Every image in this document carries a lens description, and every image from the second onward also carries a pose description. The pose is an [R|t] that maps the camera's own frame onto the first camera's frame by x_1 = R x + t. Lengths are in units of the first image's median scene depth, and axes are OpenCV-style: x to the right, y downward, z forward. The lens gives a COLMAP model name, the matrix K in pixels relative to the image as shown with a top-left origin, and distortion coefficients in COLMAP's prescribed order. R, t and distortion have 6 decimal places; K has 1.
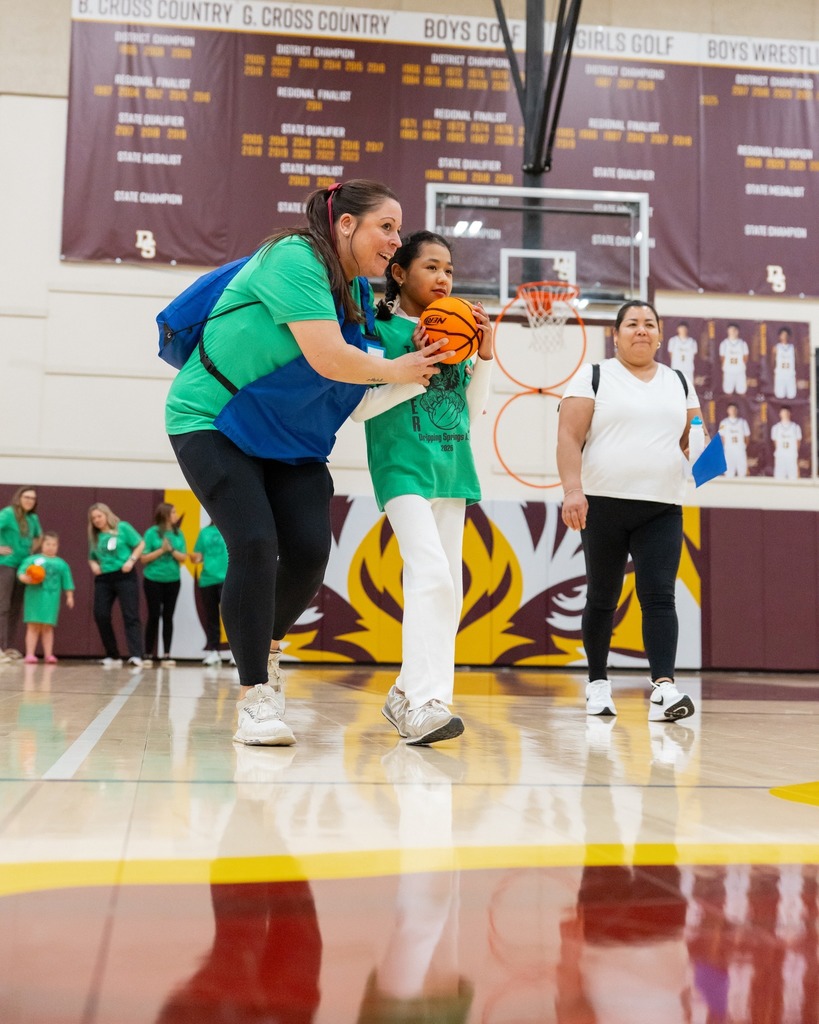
lens RADIAL K [[1765.6, 0, 409.2], [0, 1765.6, 387.4], [0, 0, 1]] dist [0.041430, -0.028515]
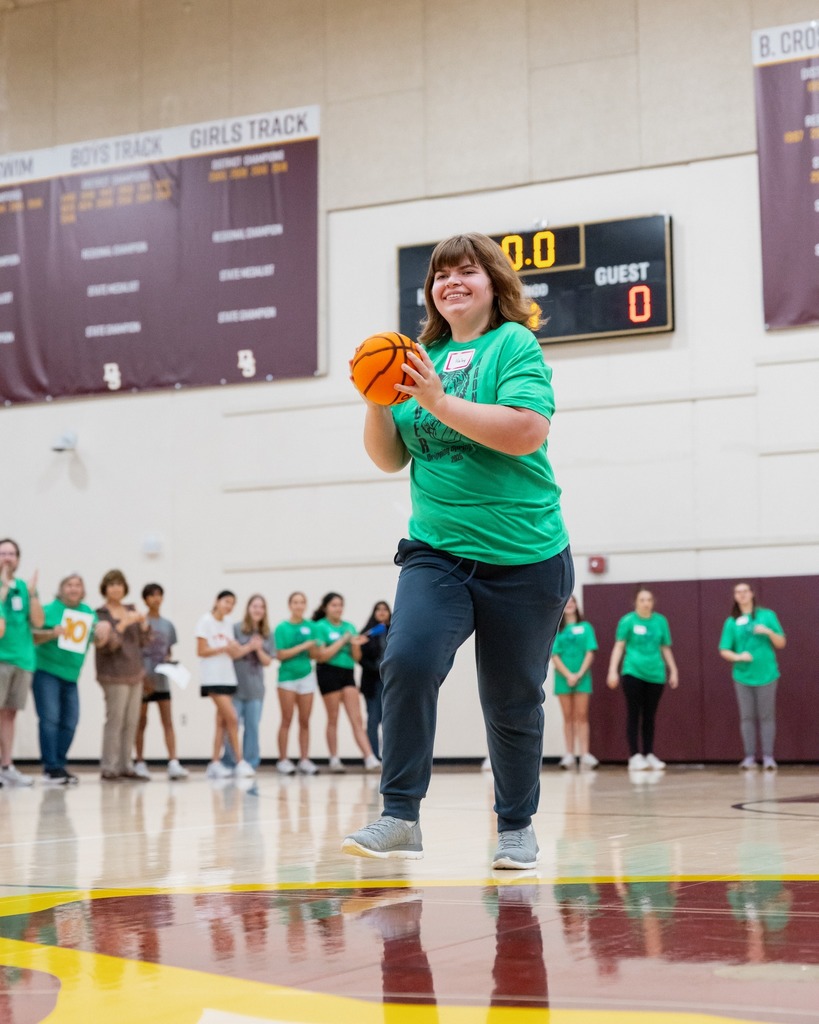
lens RADIAL K [[2005.8, 0, 409.0], [0, 2005.8, 476.1], [0, 0, 1]] dist [-0.012737, 0.021446]
pose [[0.824479, -0.103426, -0.556360, 0.212442], [0.107867, 0.993853, -0.024904, 0.008913], [0.555516, -0.039480, 0.830568, 0.031777]]
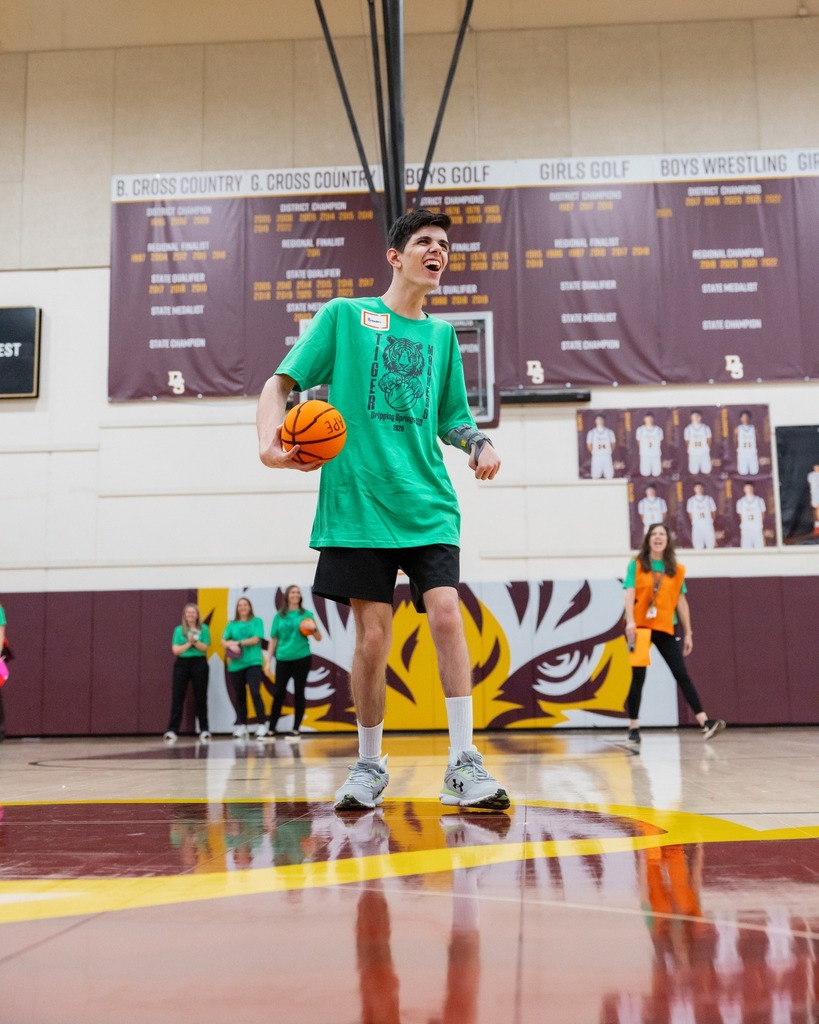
lens RADIAL K [[1526.1, 0, 409.3], [0, 1526.1, 423.4], [0, 0, 1]] dist [-0.022490, 0.049620]
pose [[0.975636, -0.075473, -0.206004, 0.206384], [0.066359, 0.996501, -0.050808, 0.008647], [0.209118, 0.035900, 0.977231, 0.030940]]
